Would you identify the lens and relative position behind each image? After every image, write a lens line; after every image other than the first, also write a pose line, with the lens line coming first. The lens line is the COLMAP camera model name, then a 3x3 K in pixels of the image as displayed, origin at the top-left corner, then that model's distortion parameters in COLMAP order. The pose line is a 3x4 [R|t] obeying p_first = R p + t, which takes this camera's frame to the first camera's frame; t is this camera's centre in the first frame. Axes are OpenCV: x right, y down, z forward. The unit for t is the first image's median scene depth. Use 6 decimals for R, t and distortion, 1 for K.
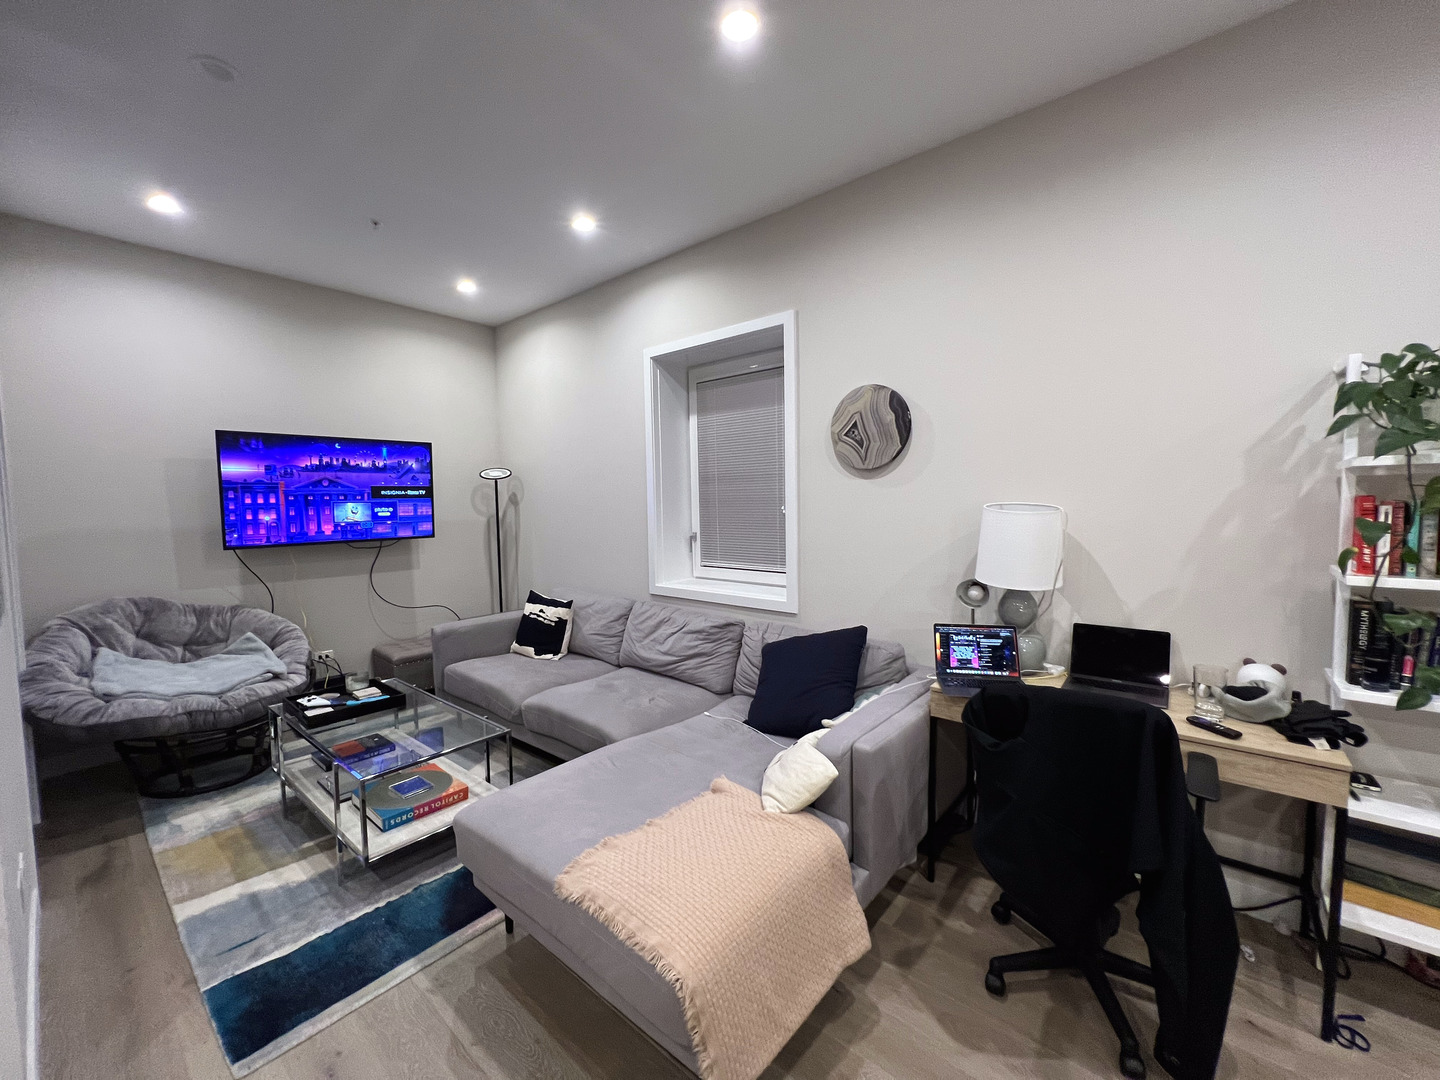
lens RADIAL K [[577.4, 0, 716.5], [0, 577.4, 538.4], [0, 0, 1]] dist [-0.001899, 0.000501]
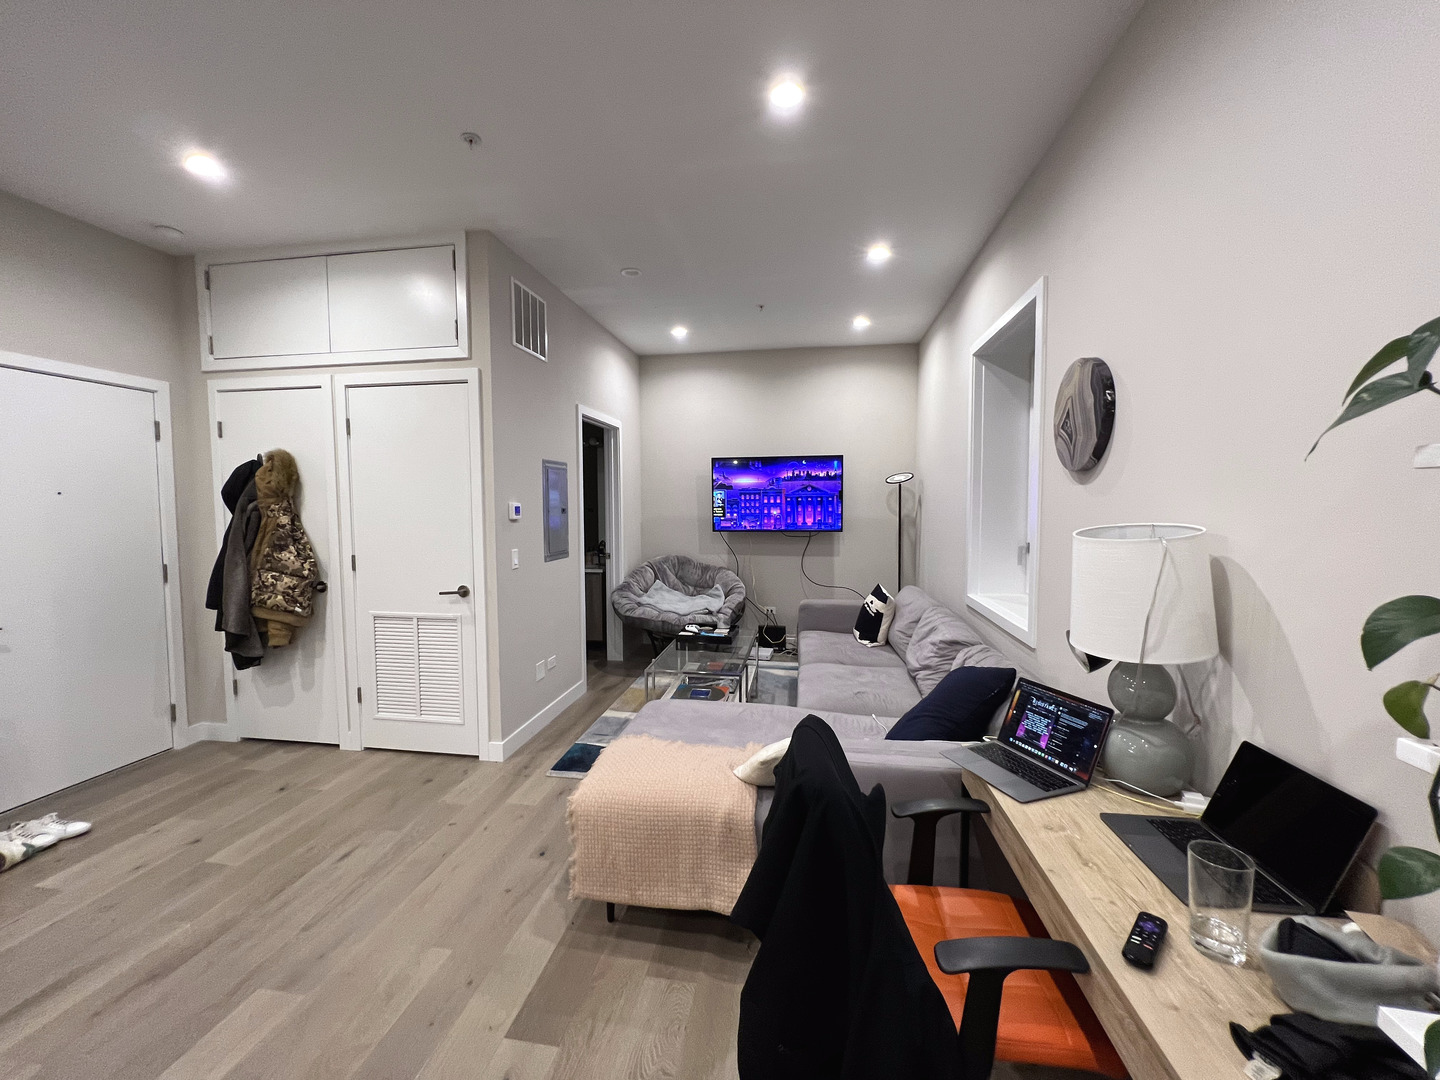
lens RADIAL K [[577.4, 0, 717.9], [0, 577.4, 537.1], [0, 0, 1]] dist [-0.001899, 0.000501]
pose [[0.519383, 0.064719, -0.852087, 0.575927], [-0.060381, 0.997415, 0.038952, -0.030722], [0.852406, 0.031219, 0.521948, 0.180393]]
